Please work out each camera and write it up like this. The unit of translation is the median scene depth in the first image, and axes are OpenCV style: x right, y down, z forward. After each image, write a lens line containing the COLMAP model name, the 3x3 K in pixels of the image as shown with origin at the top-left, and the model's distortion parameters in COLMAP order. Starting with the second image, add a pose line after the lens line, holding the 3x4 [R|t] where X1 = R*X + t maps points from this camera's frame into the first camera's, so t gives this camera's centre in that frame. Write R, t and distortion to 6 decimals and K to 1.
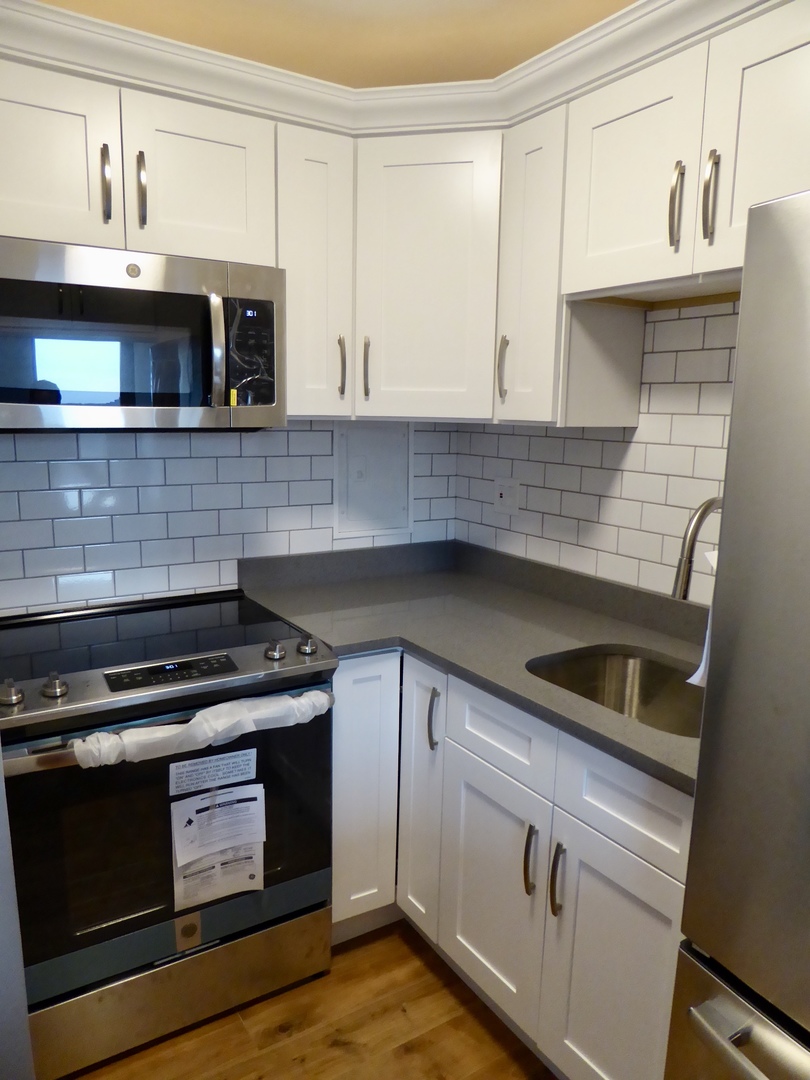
lens RADIAL K [[762.7, 0, 402.8], [0, 762.7, 546.1], [0, 0, 1]] dist [-0.045296, 0.028127]
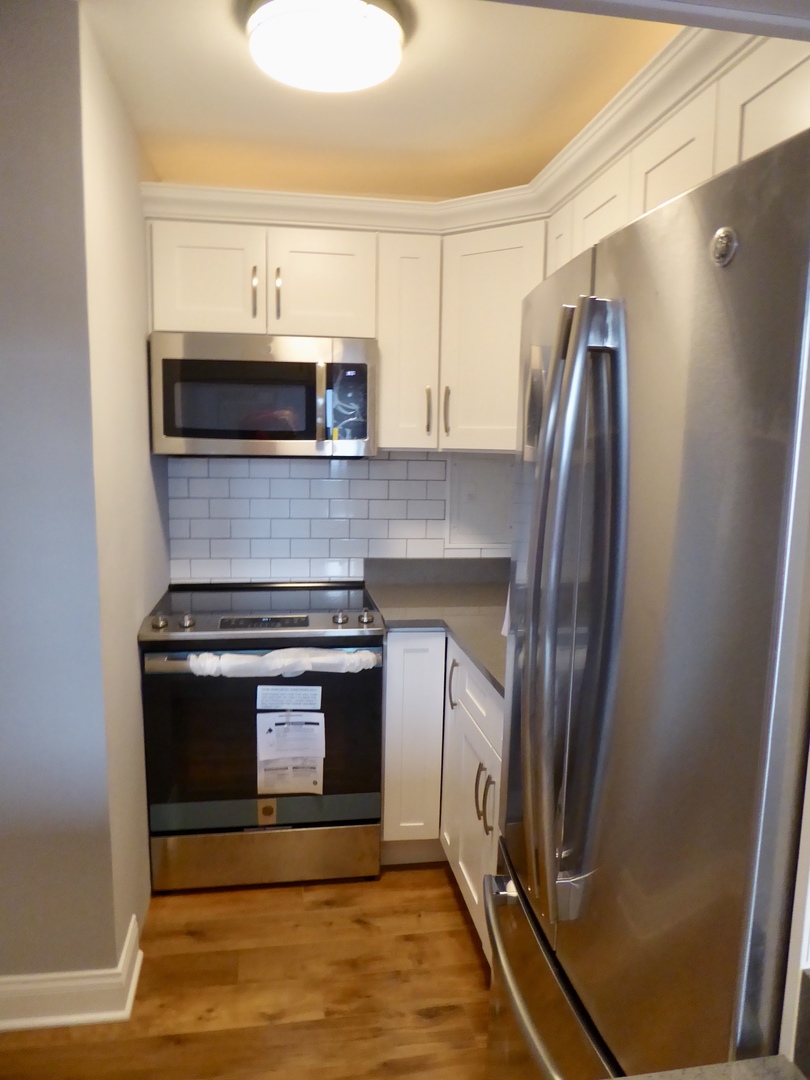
lens RADIAL K [[759.3, 0, 402.0], [0, 759.3, 544.6], [0, 0, 1]] dist [-0.026238, -0.003968]
pose [[0.918477, 0.051223, -0.392143, 0.441533], [-0.070862, 0.996845, -0.035763, 0.045715], [0.389074, 0.060636, 0.919209, -0.210748]]
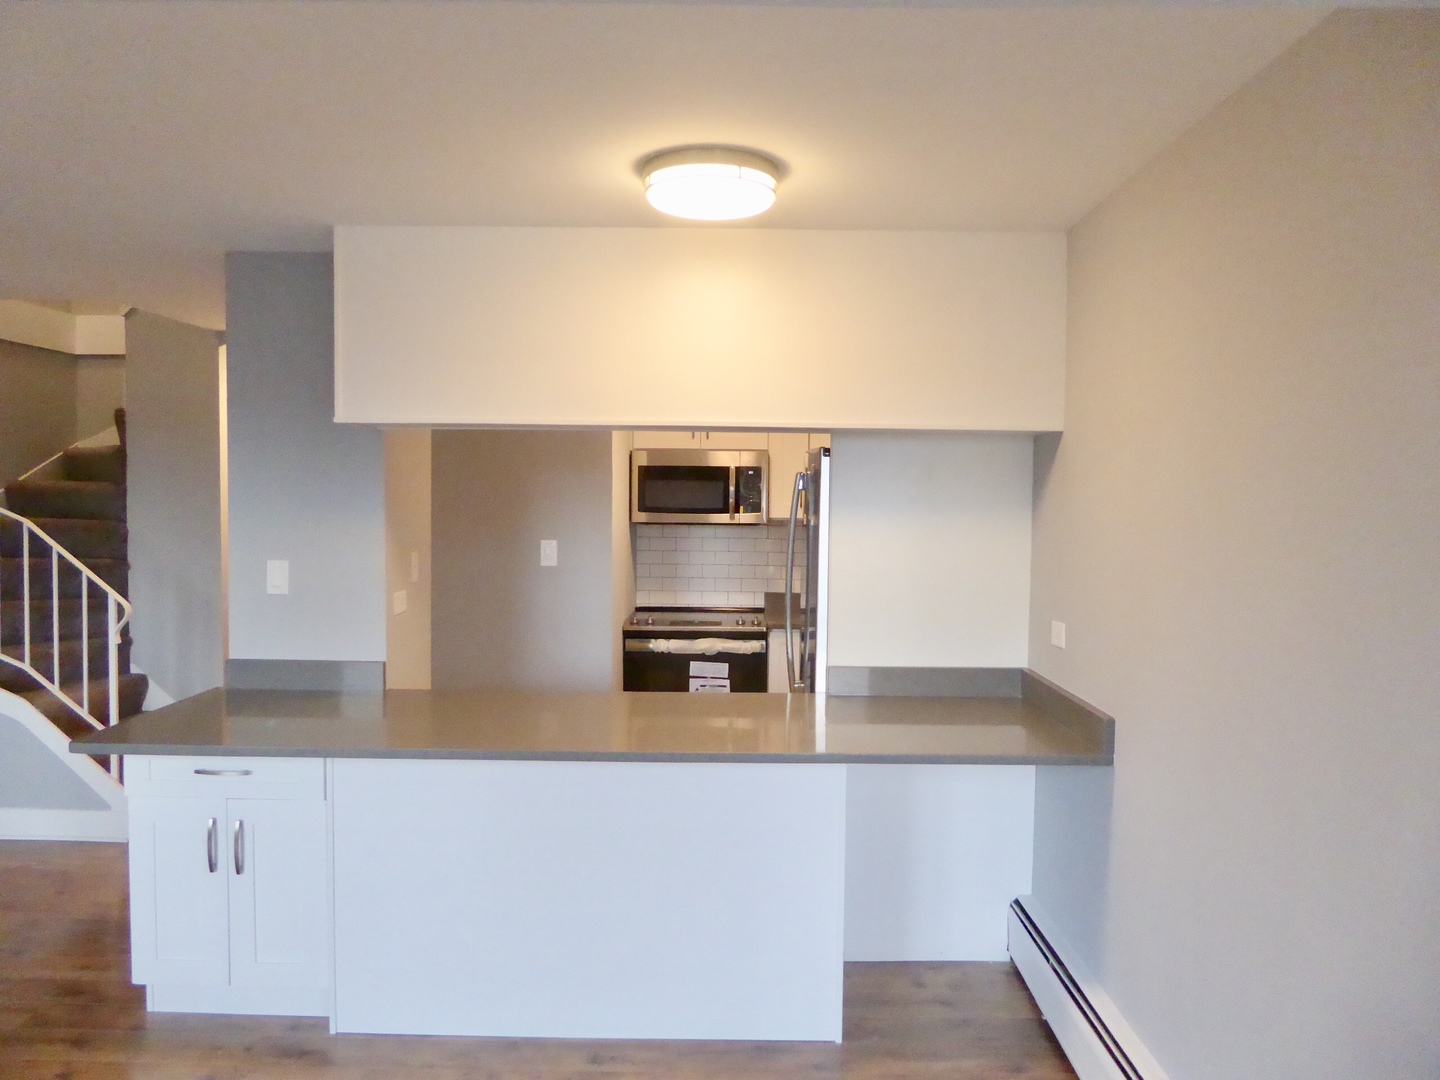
lens RADIAL K [[1017.0, 0, 727.4], [0, 1017.0, 533.9], [0, 0, 1]] dist [-0.045296, 0.028127]
pose [[0.839788, 0.012246, -0.542776, 1.357835], [-0.091894, 0.988527, -0.119875, 0.233958], [0.535081, 0.150547, 0.831278, -1.481954]]
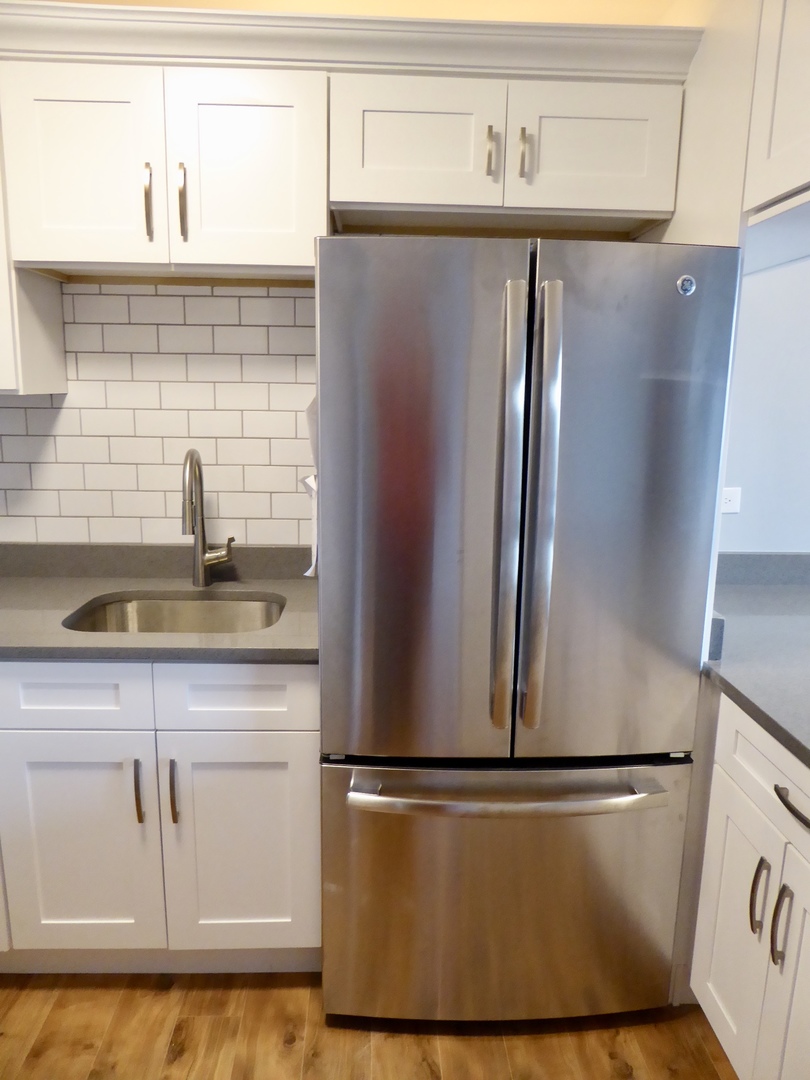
lens RADIAL K [[762.7, 0, 403.2], [0, 762.7, 545.5], [0, 0, 1]] dist [-0.045296, 0.028127]
pose [[0.508377, -0.181544, 0.841781, -0.412735], [0.145414, 0.981585, 0.123875, -0.011975], [-0.848768, 0.059432, 0.525414, 0.065701]]
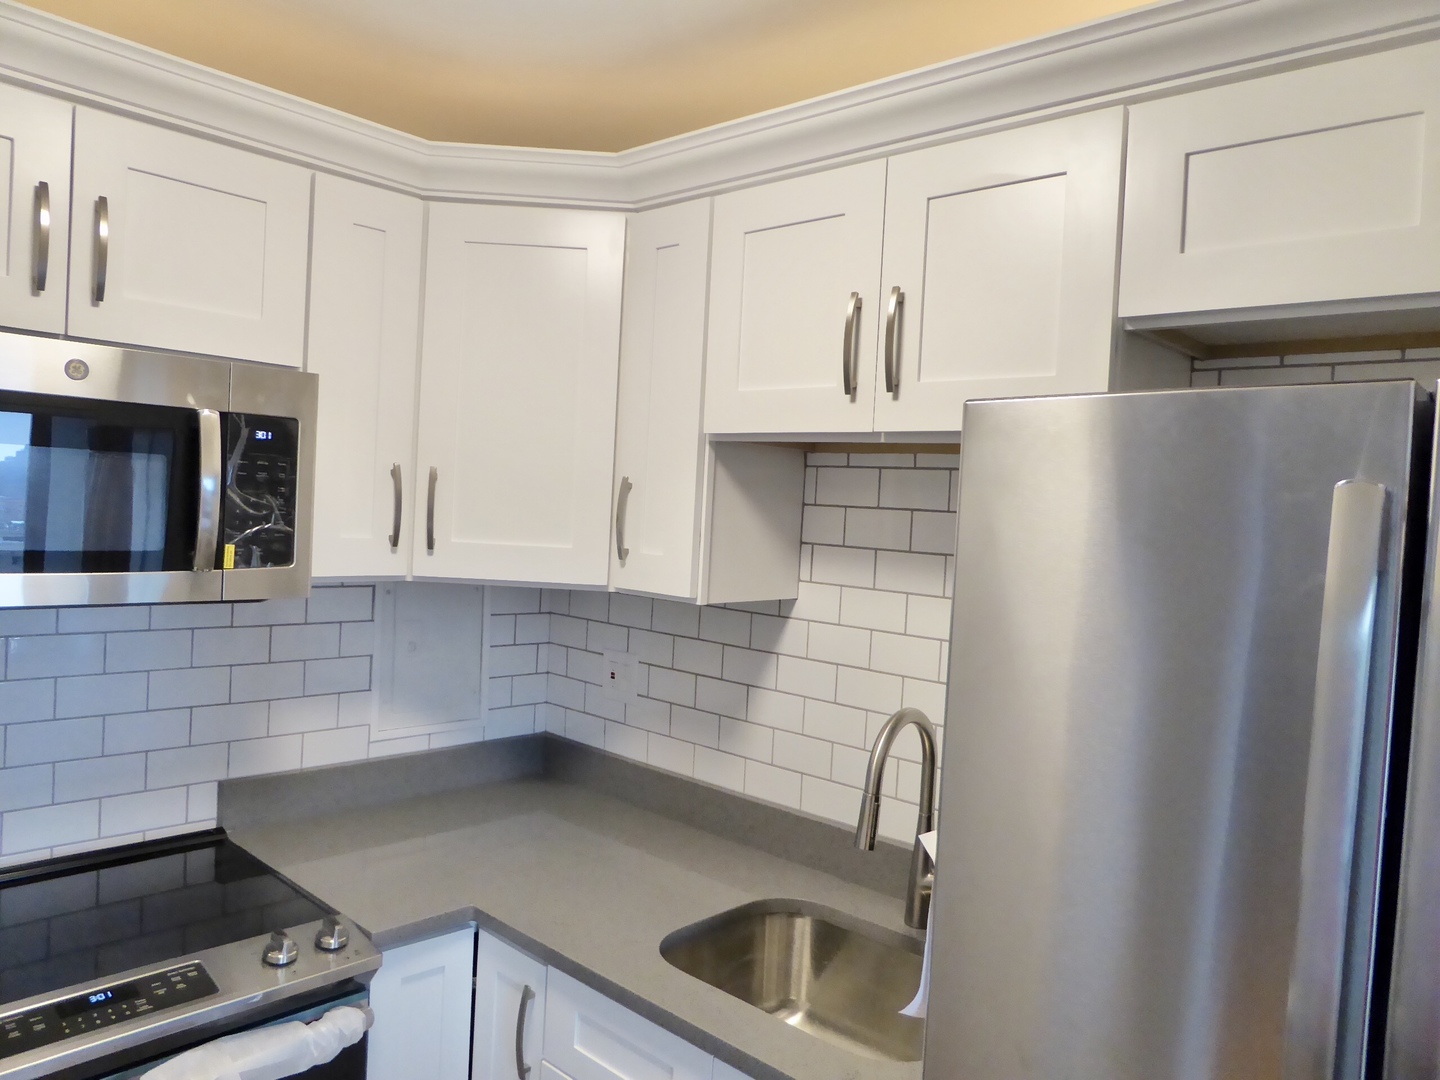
lens RADIAL K [[1017.0, 0, 726.1], [0, 1017.0, 537.7], [0, 0, 1]] dist [-0.045296, 0.028127]
pose [[0.965334, 0.025020, 0.259814, -0.030213], [0.011160, 0.990529, -0.136852, -0.085373], [-0.260778, 0.135008, 0.955912, 0.032337]]
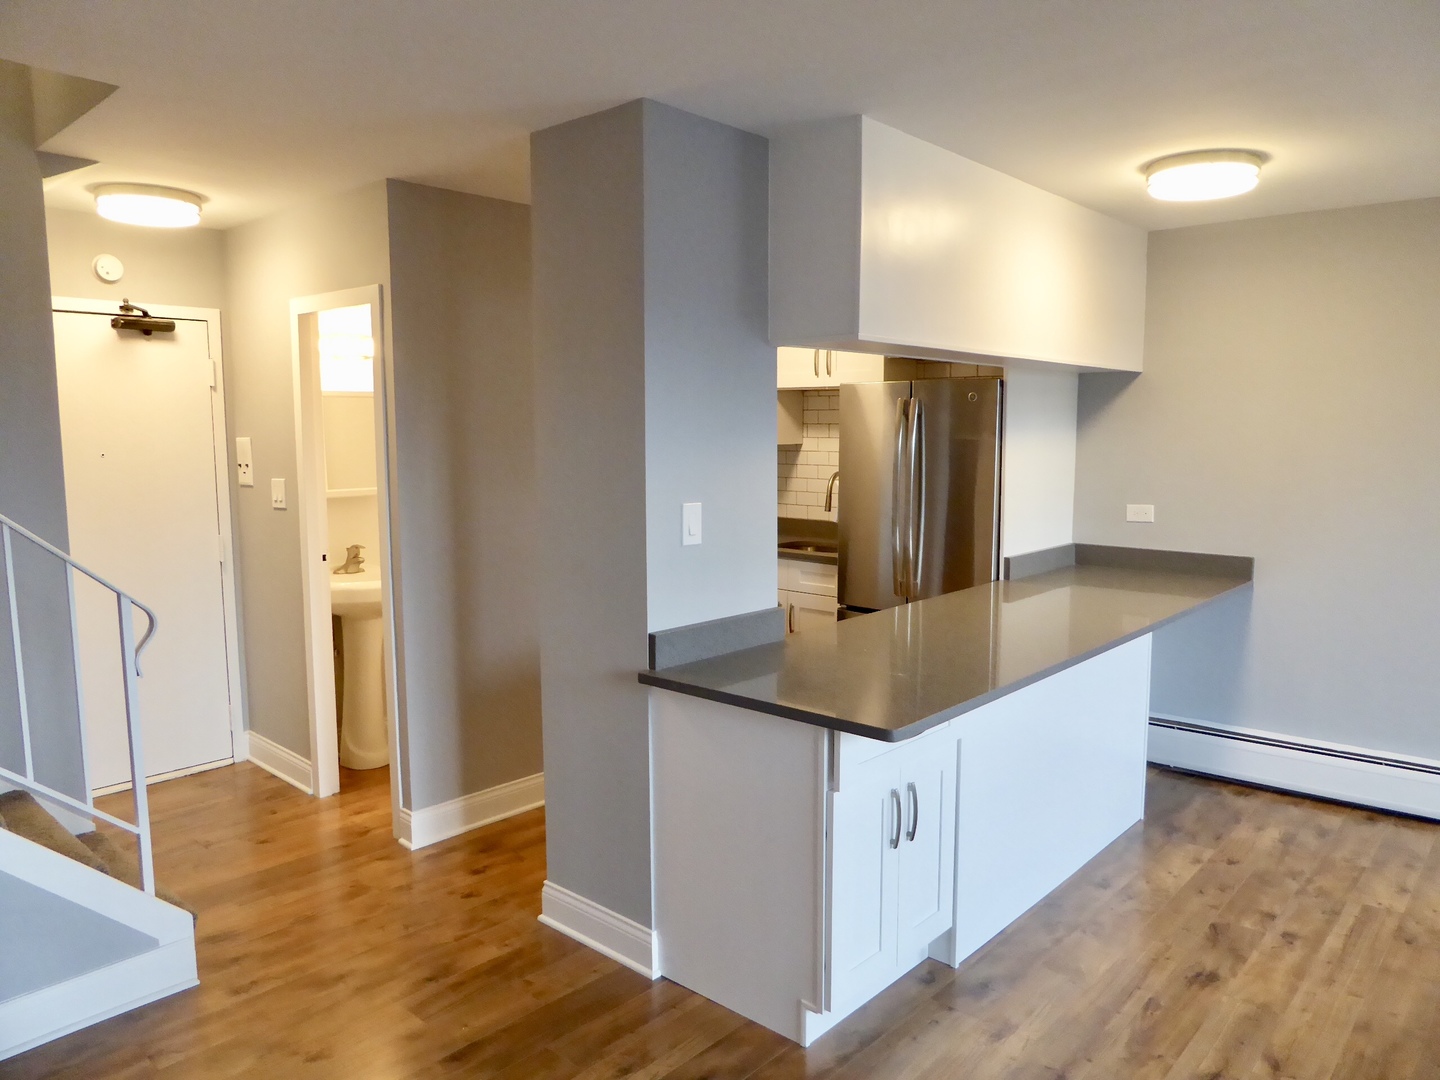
lens RADIAL K [[1017.0, 0, 729.2], [0, 1017.0, 538.8], [0, 0, 1]] dist [-0.045296, 0.028127]
pose [[0.962243, -0.048460, 0.267842, -0.735533], [0.065151, 0.996425, -0.053778, 0.274744], [-0.264279, 0.069198, 0.961961, -1.848012]]
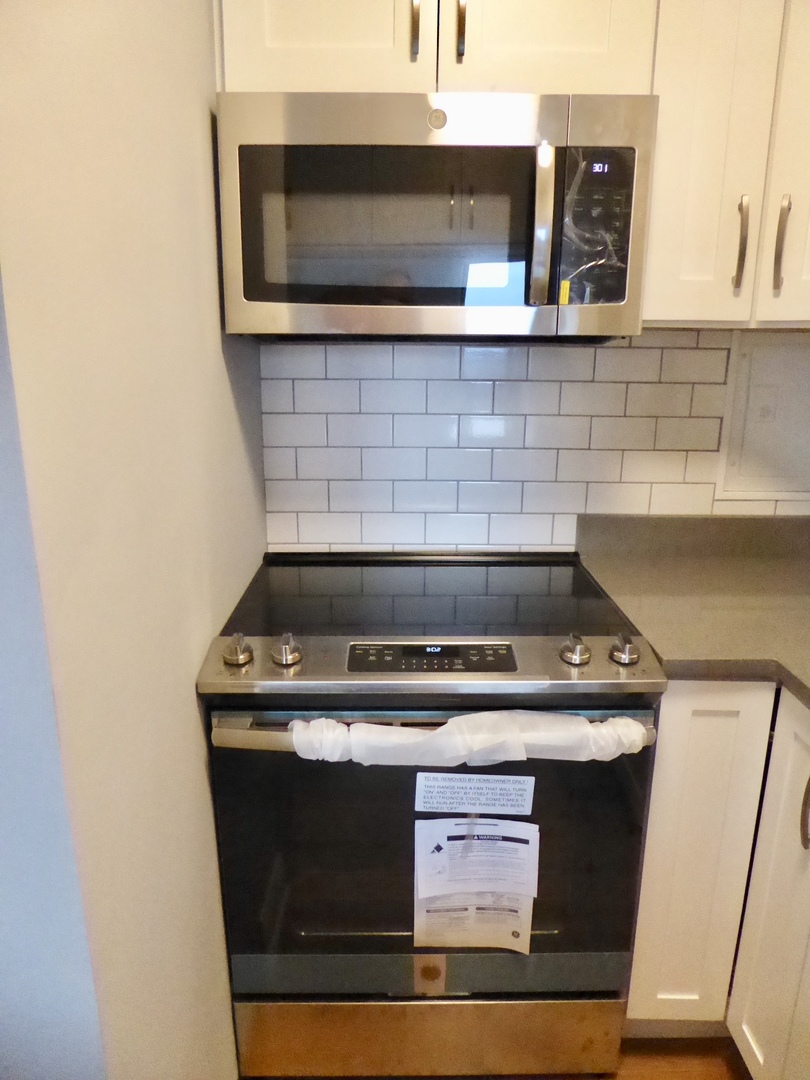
lens RADIAL K [[762.7, 0, 405.1], [0, 762.7, 548.2], [0, 0, 1]] dist [-0.045296, 0.028127]
pose [[0.851433, 0.123496, -0.509716, 0.044031], [-0.083575, 0.991411, 0.100599, -0.015268], [0.517761, -0.043054, 0.854441, 0.300044]]
